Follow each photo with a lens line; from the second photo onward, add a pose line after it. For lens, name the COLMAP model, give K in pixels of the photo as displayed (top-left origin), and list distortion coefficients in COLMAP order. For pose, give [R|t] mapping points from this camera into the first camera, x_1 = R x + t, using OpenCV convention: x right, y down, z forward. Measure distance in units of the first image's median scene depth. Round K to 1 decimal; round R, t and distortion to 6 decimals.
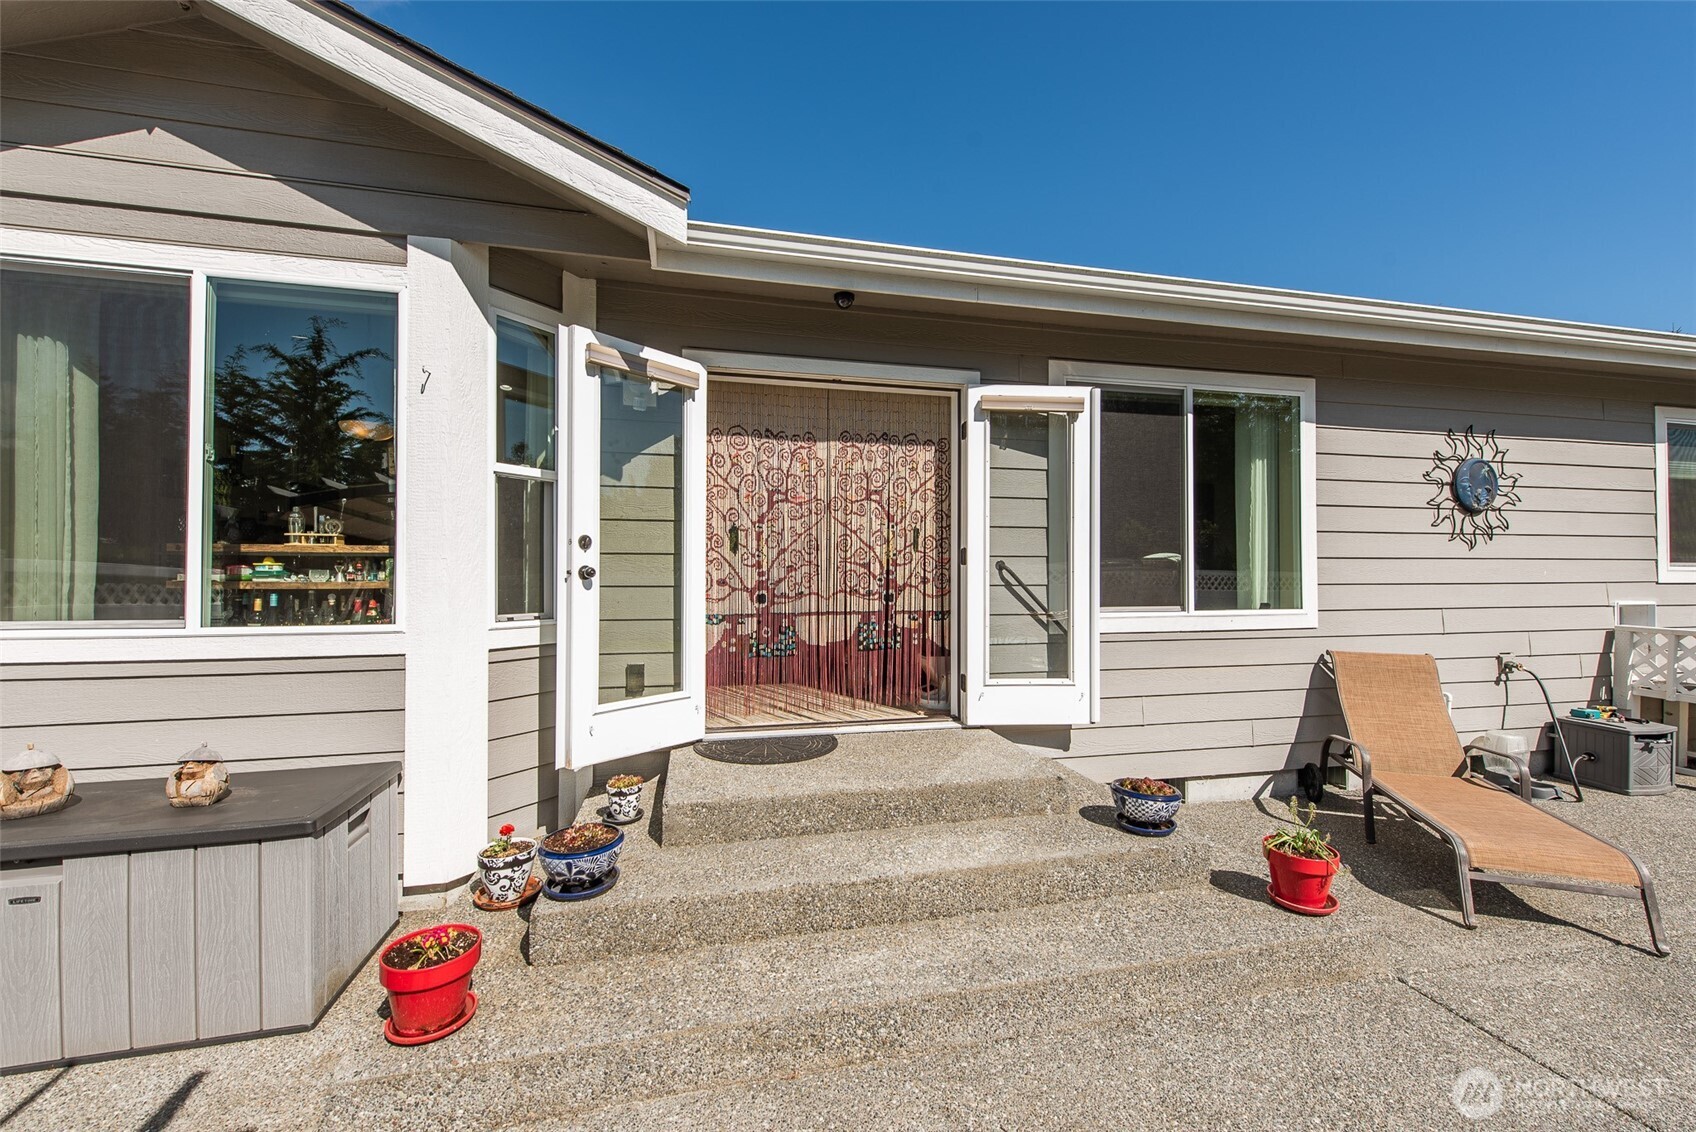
lens RADIAL K [[660.0, 0, 851.4], [0, 660.0, 565.6], [0, 0, 1]] dist [0.011379, -0.001700]
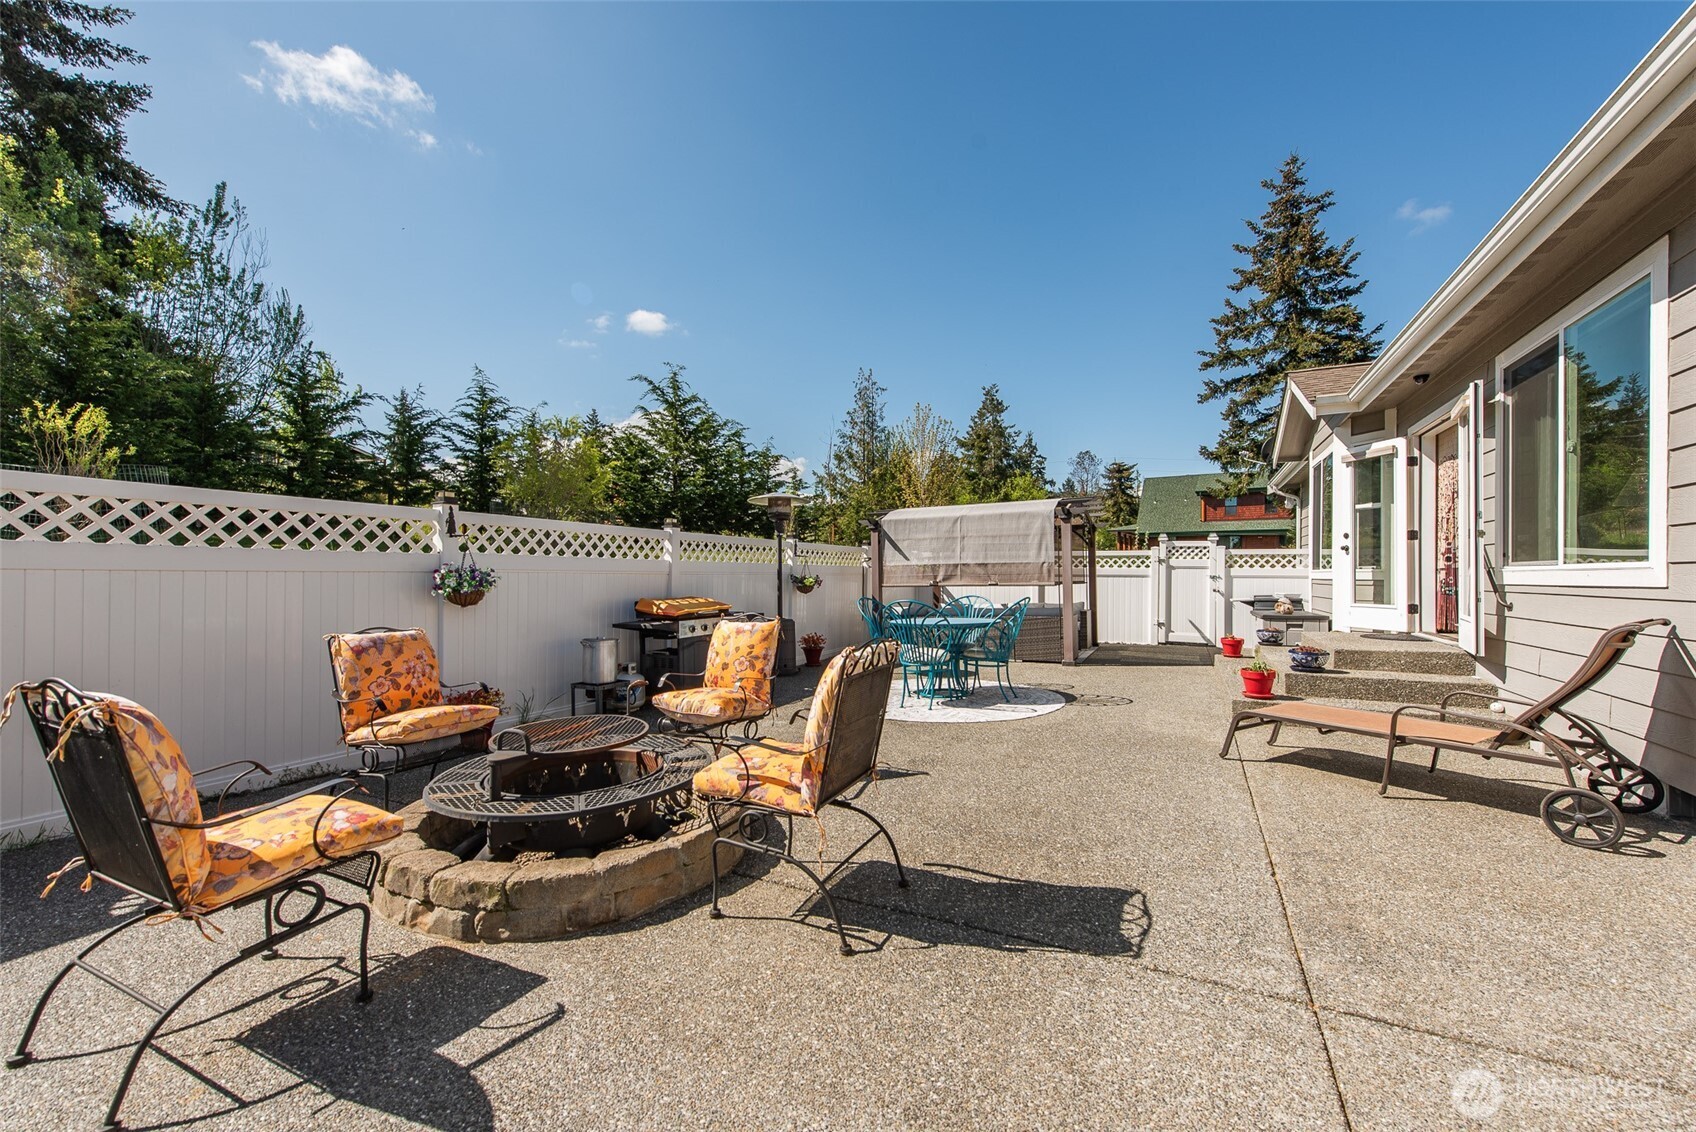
lens RADIAL K [[660.0, 0, 849.7], [0, 660.0, 575.7], [0, 0, 1]] dist [0.011379, -0.001700]
pose [[-0.637877, -0.003159, -0.770132, 2.026296], [0.000400, 0.999990, -0.004433, 0.093986], [0.770138, -0.003135, -0.637869, 0.884443]]
